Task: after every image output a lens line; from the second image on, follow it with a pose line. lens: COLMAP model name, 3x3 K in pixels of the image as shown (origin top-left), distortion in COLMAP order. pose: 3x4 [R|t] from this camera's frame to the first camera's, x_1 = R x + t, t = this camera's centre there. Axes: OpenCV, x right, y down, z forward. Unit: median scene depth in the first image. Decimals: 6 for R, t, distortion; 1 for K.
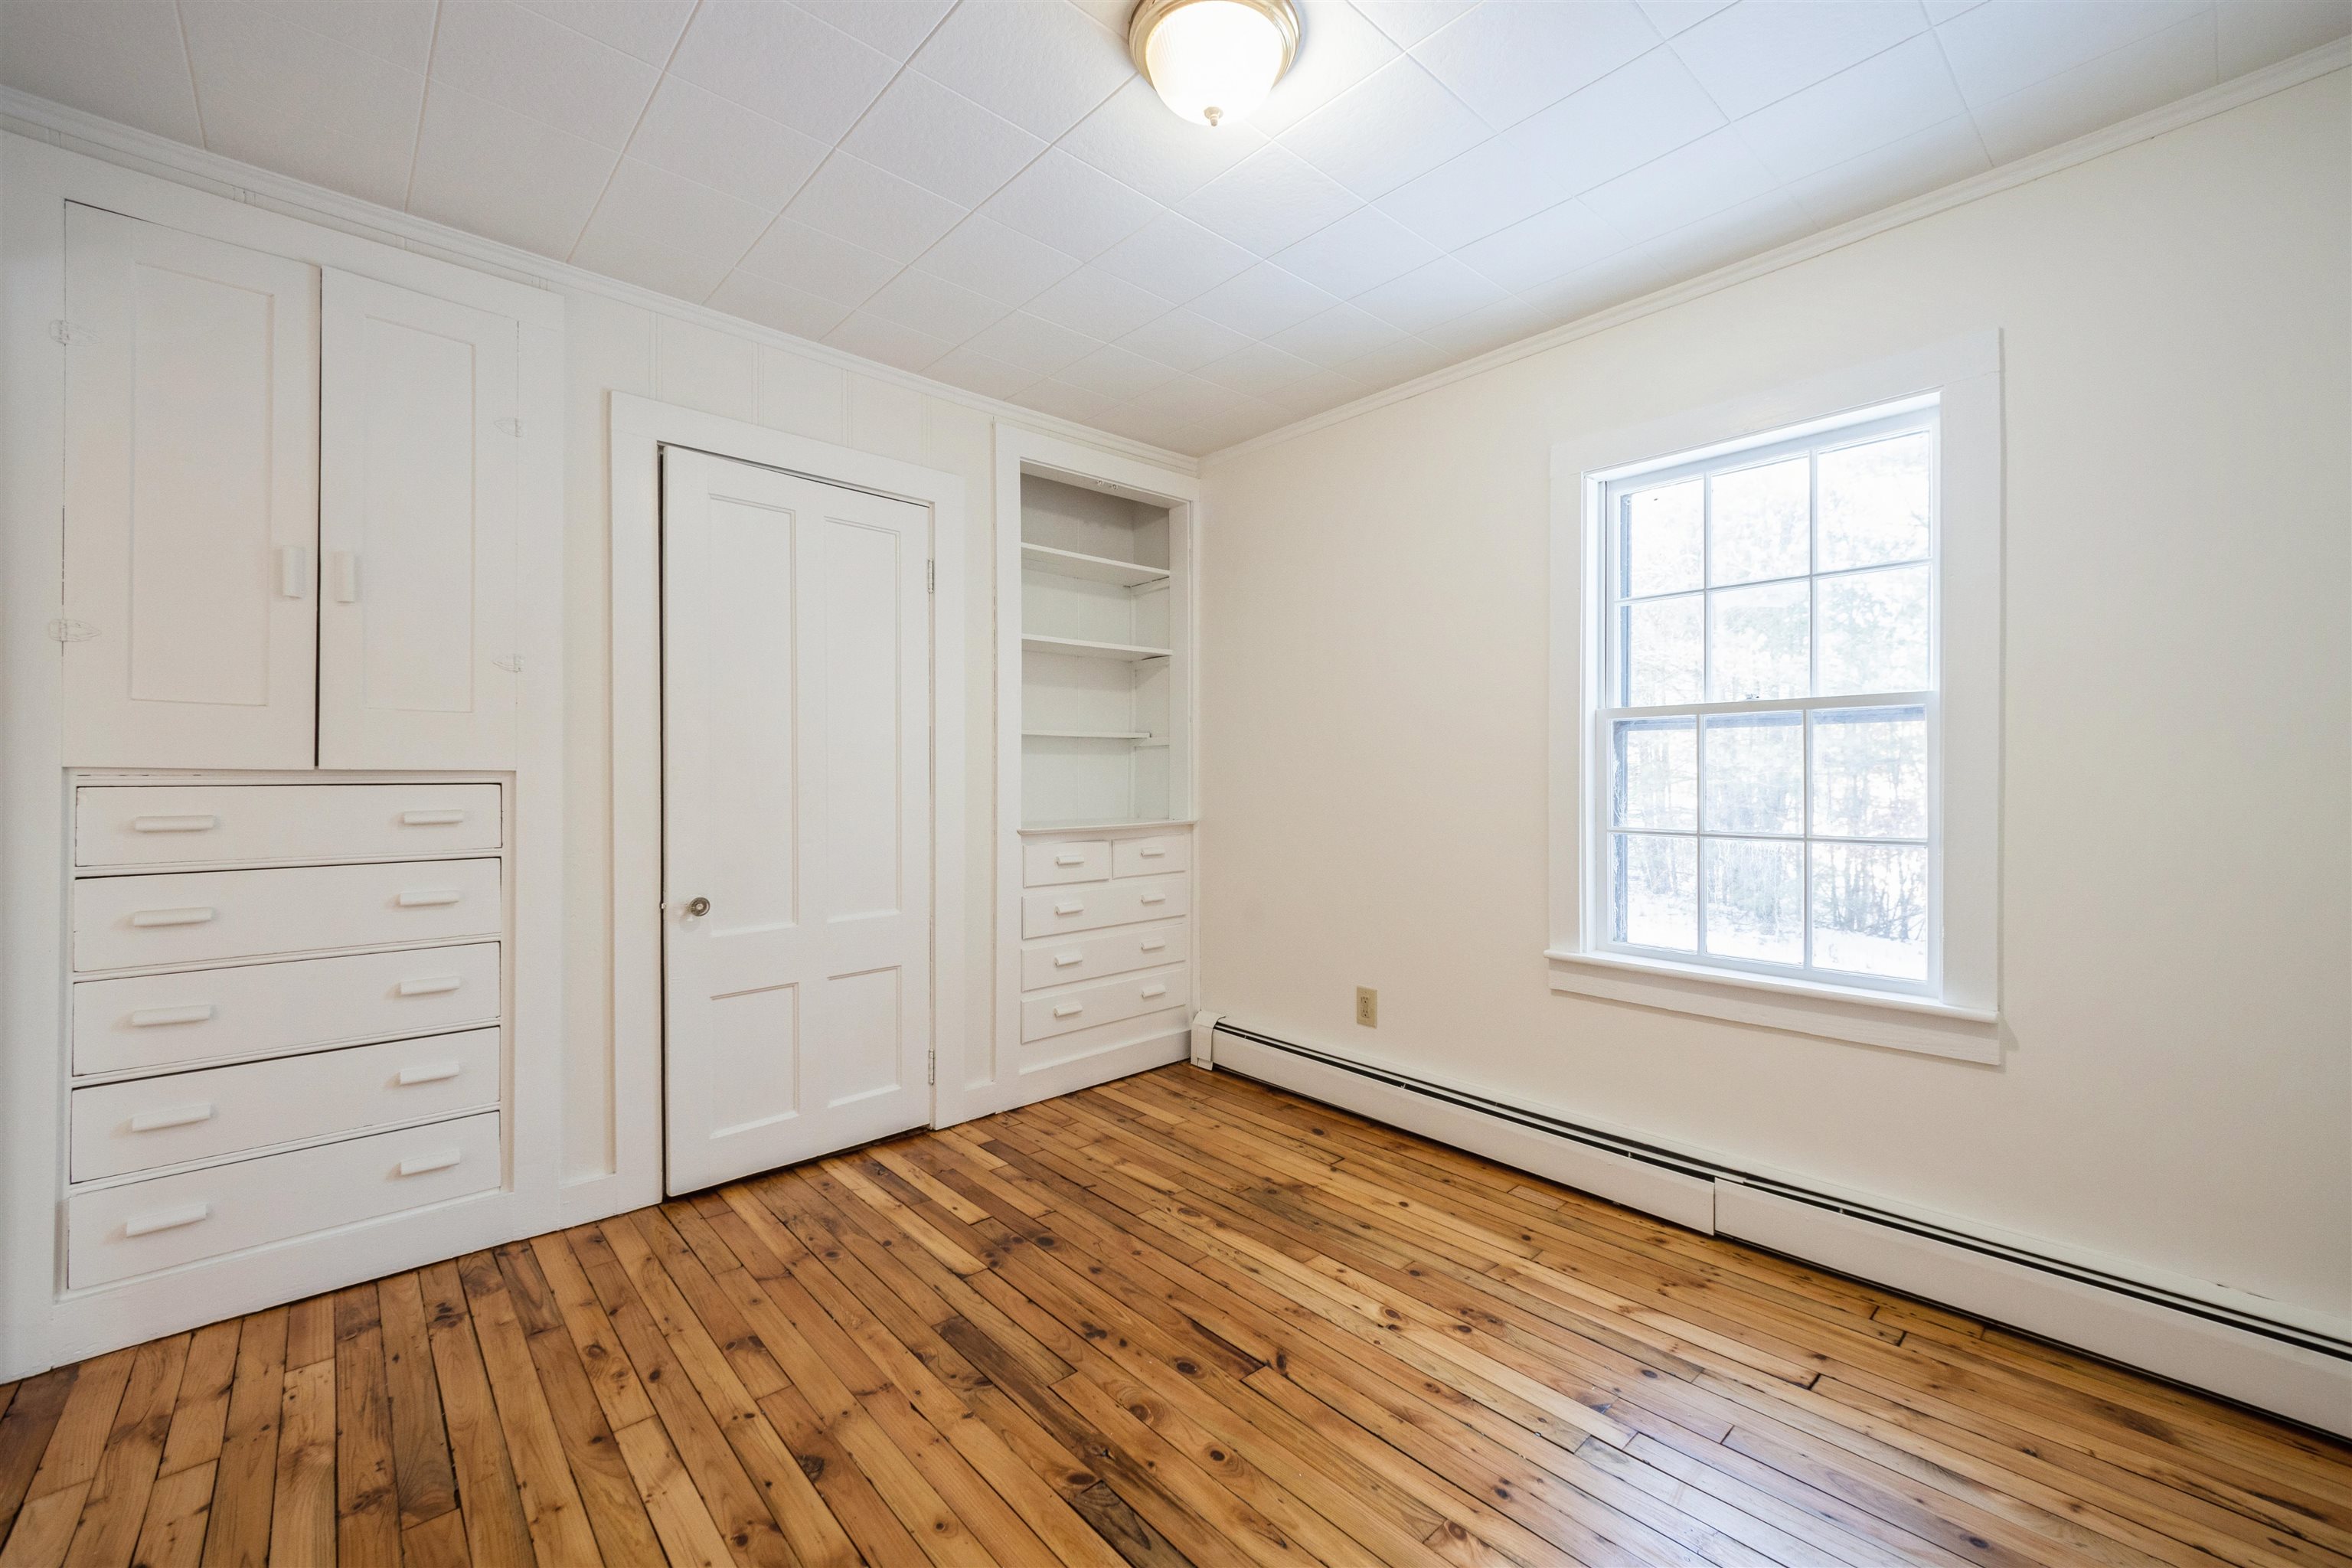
lens RADIAL K [[956.8, 0, 1191.5], [0, 956.8, 773.5], [0, 0, 1]] dist [0.002676, -0.000696]
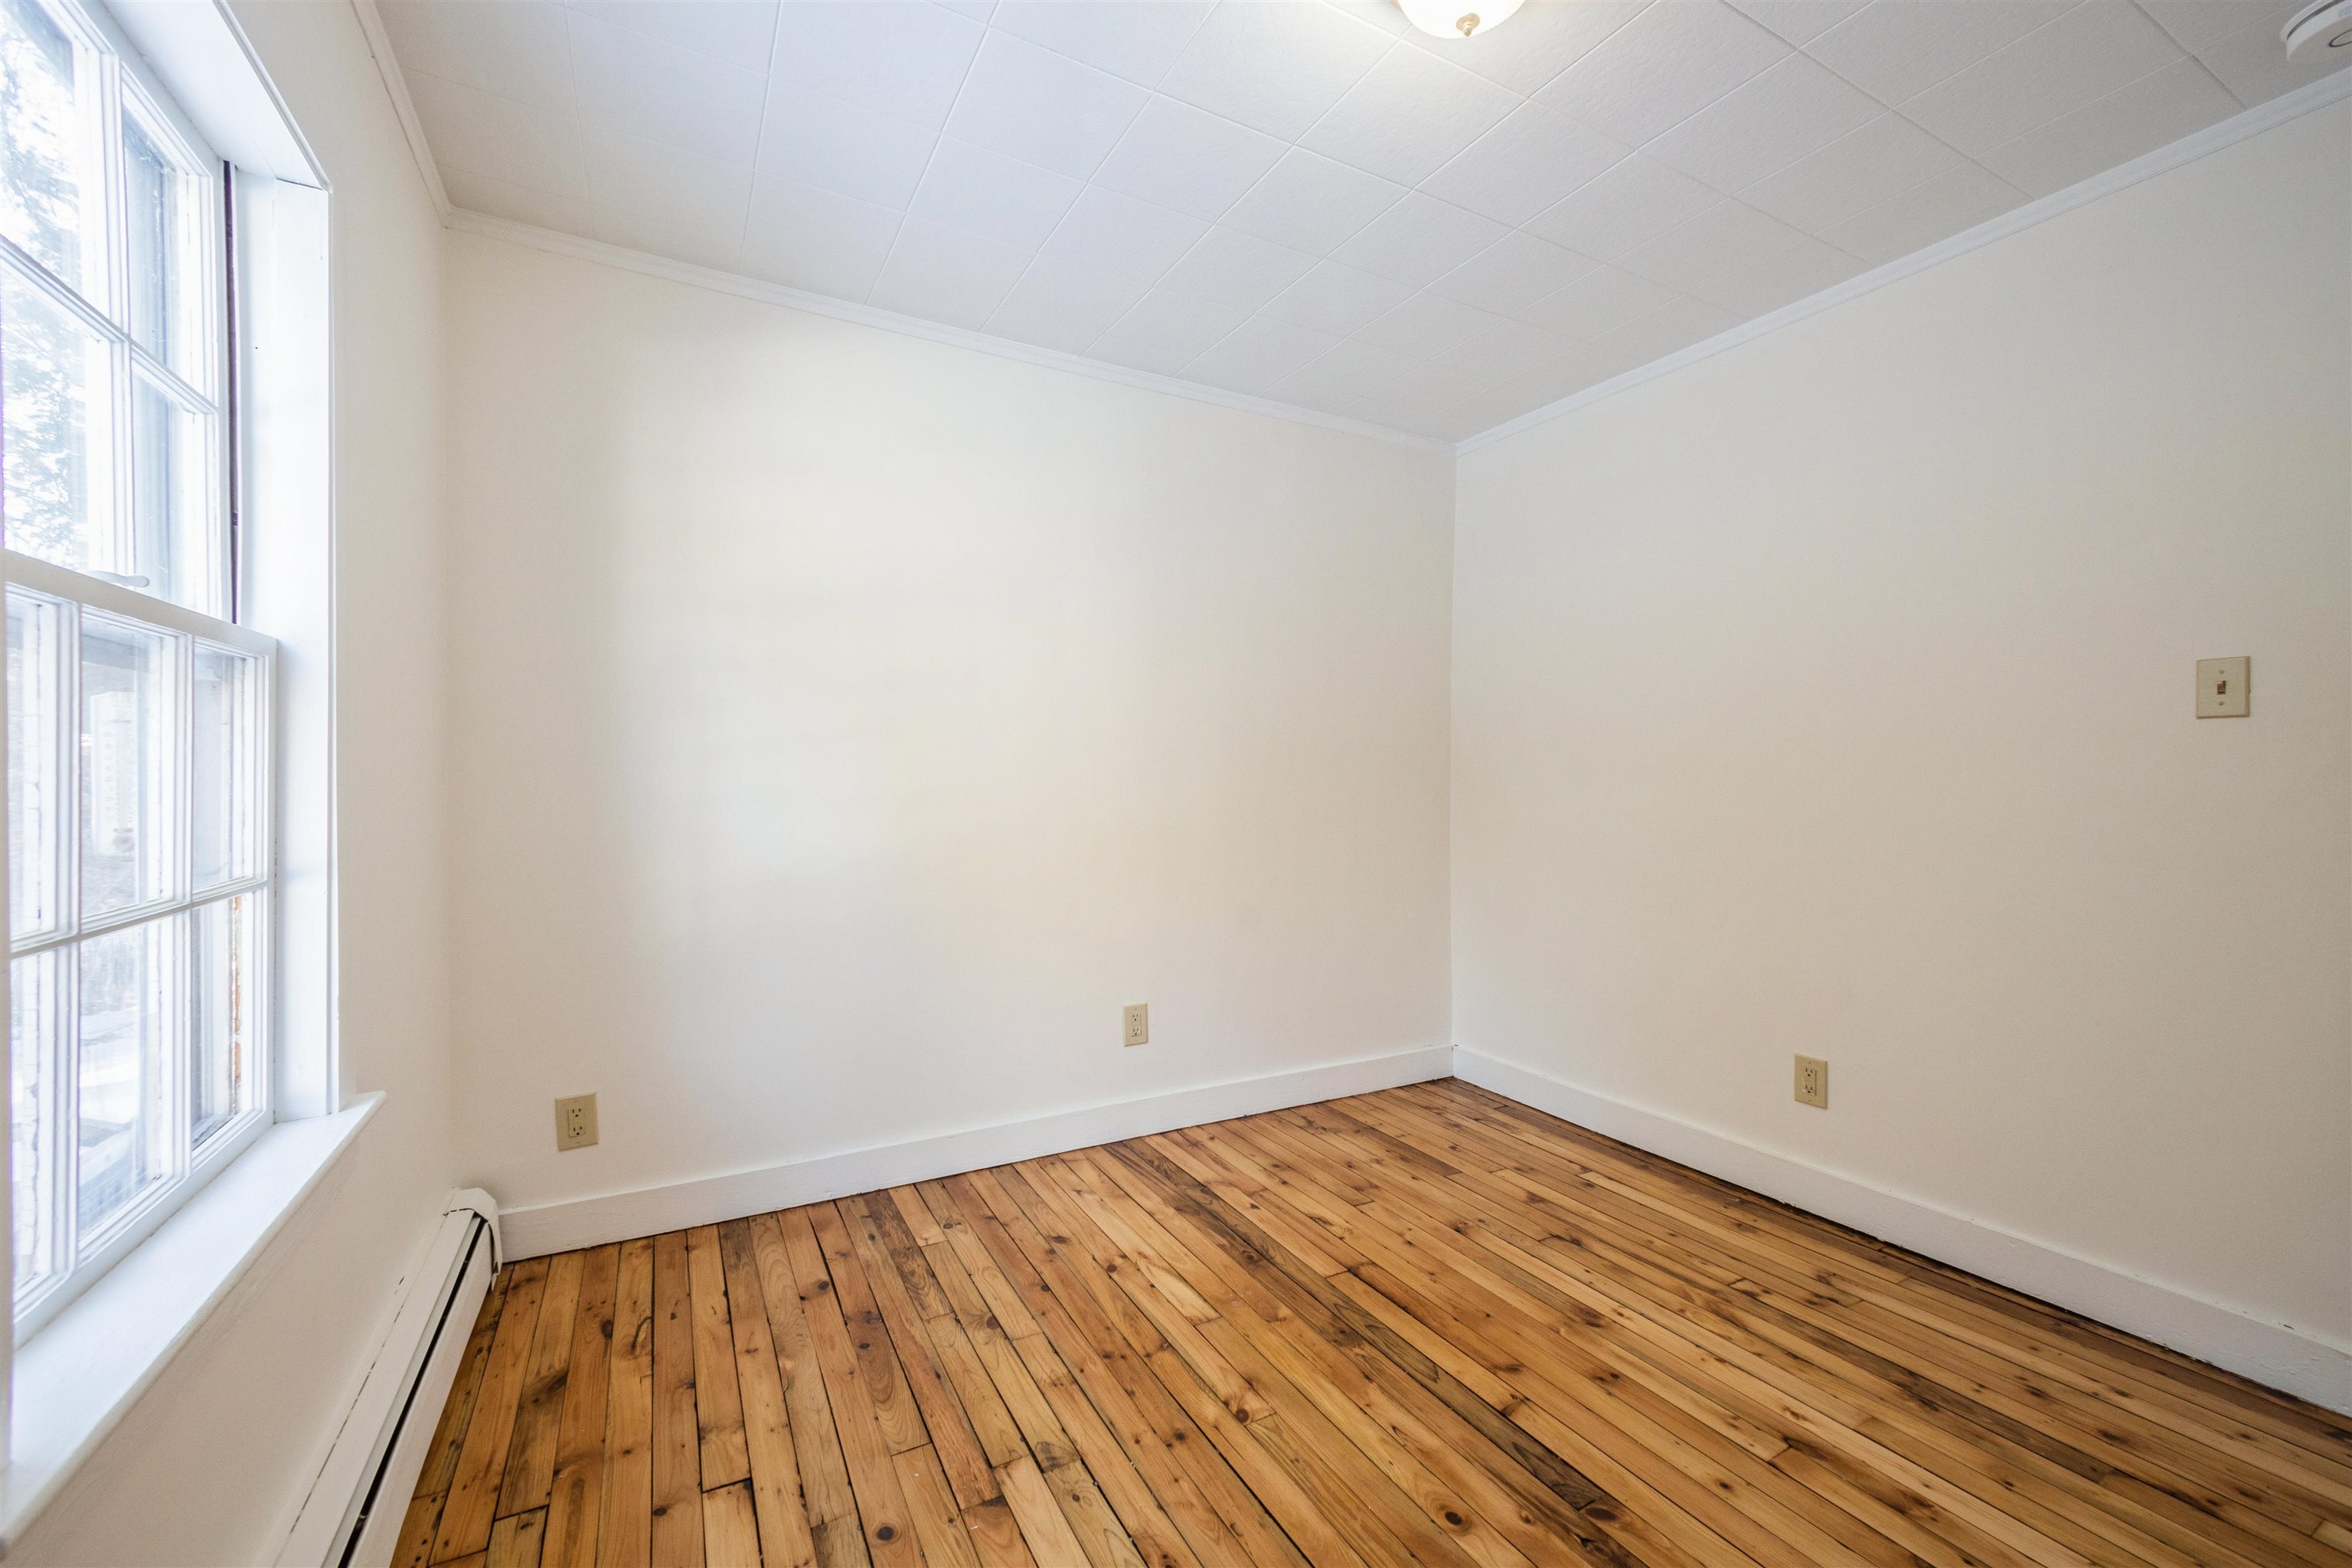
lens RADIAL K [[970.0, 0, 1184.2], [0, 970.0, 769.2], [0, 0, 1]] dist [0.003067, -0.000810]
pose [[-0.972871, -0.001771, 0.231343, 0.043967], [-0.001880, 0.999998, -0.000251, -0.000689], [-0.231342, -0.000680, -0.972872, 1.343573]]
